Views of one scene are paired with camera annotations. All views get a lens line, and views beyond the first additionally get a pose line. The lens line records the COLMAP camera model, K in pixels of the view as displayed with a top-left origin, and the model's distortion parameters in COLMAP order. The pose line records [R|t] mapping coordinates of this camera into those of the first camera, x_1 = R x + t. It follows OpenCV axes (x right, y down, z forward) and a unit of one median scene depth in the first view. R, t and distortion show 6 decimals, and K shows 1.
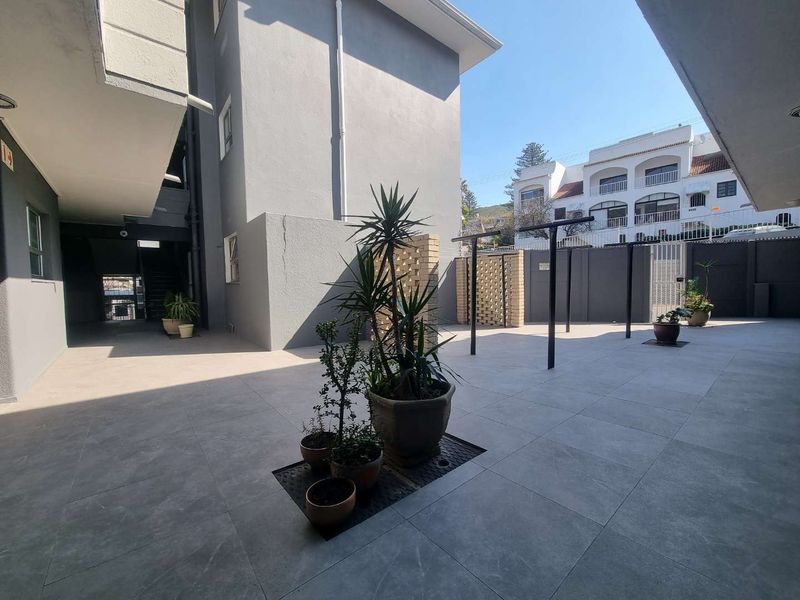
lens RADIAL K [[325.9, 0, 400.8], [0, 325.9, 299.1], [0, 0, 1]] dist [0.001704, -0.000094]
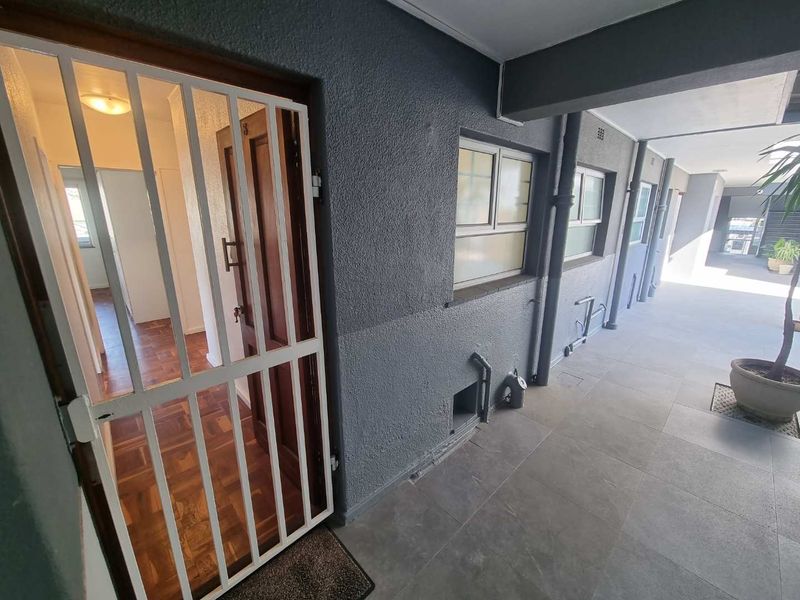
lens RADIAL K [[325.9, 0, 401.3], [0, 325.9, 298.9], [0, 0, 1]] dist [0.001704, -0.000094]
pose [[0.071660, 0.276521, -0.958332, 0.473198], [-0.052872, 0.960505, 0.273194, -0.059838], [0.996027, 0.031091, 0.083450, -0.588424]]
